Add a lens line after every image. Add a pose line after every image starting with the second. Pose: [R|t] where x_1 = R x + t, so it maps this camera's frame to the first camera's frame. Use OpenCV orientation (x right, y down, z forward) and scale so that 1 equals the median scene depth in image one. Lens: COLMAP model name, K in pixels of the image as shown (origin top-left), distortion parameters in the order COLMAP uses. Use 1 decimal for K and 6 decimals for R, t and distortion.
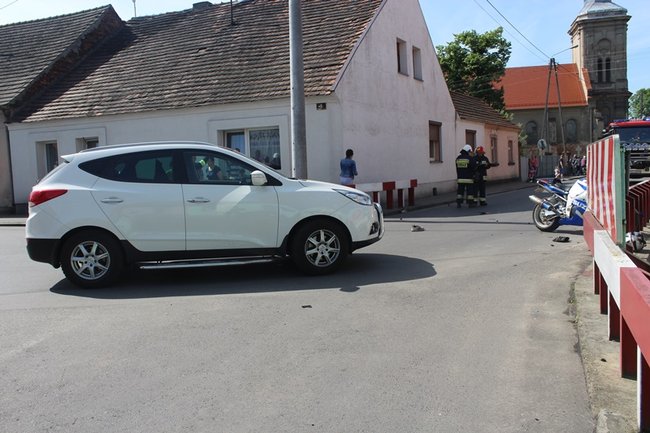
lens RADIAL K [[536.8, 0, 327.1], [0, 536.8, 208.4], [0, 0, 1]] dist [-0.156743, 0.135570]
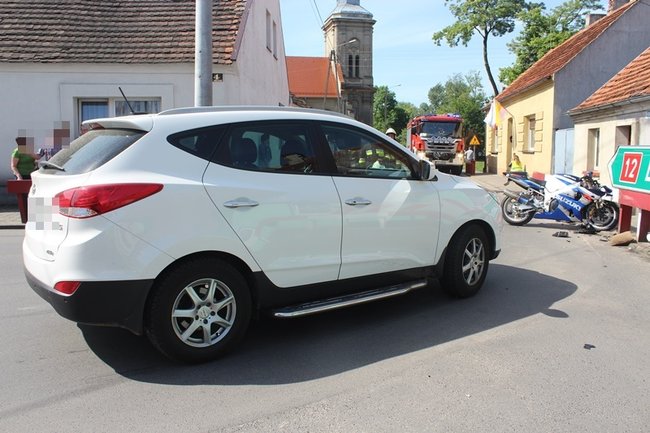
lens RADIAL K [[536.8, 0, 327.1], [0, 536.8, 208.4], [0, 0, 1]] dist [-0.156743, 0.135570]
pose [[0.888797, -0.011041, 0.458169, -0.257888], [-0.002807, 0.999560, 0.029533, -0.011952], [-0.458293, -0.027535, 0.888375, 0.194075]]
